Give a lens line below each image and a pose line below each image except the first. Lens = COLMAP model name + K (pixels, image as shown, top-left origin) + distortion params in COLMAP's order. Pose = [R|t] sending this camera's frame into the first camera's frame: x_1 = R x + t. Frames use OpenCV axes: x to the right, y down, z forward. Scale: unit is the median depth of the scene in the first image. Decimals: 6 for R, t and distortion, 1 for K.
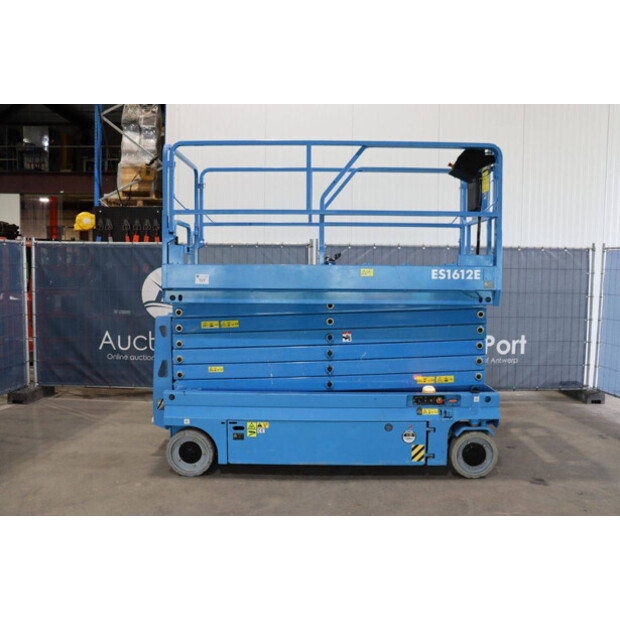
lens RADIAL K [[519.0, 0, 310.0], [0, 519.0, 310.0], [0, 0, 1]] dist [-0.103801, 0.001902]
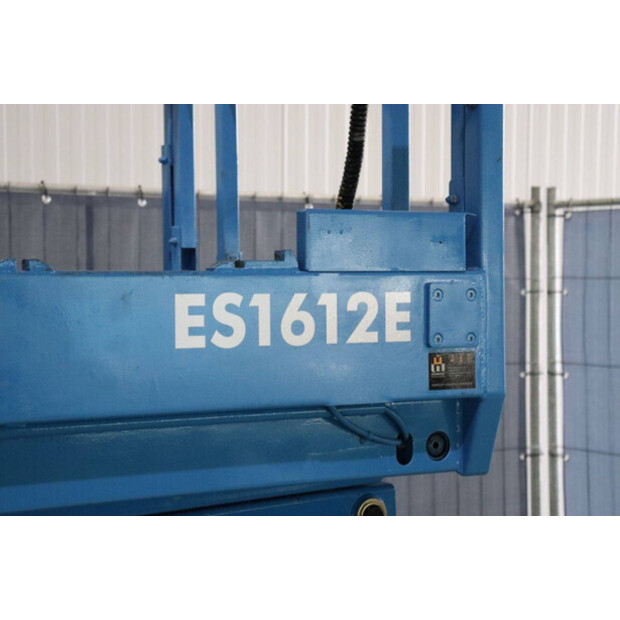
lens RADIAL K [[1399.9, 0, 310.0], [0, 1399.9, 310.0], [0, 0, 1]] dist [0.044197, 0.233316]
pose [[0.830794, -0.022038, 0.556144, 0.018254], [0.055516, 0.997514, -0.043404, -0.050879], [-0.553805, 0.066935, 0.829952, 0.595121]]
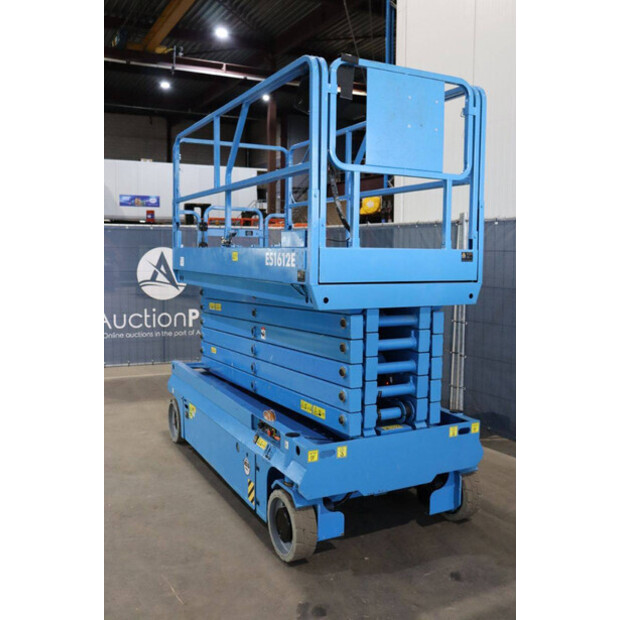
lens RADIAL K [[598.0, 0, 310.0], [0, 598.0, 310.0], [0, 0, 1]] dist [-0.057083, -0.003794]
pose [[0.471966, 0.082800, -0.877720, 1.021851], [-0.073566, 0.995807, 0.054382, -0.047642], [0.878542, 0.038904, 0.476078, 0.649165]]
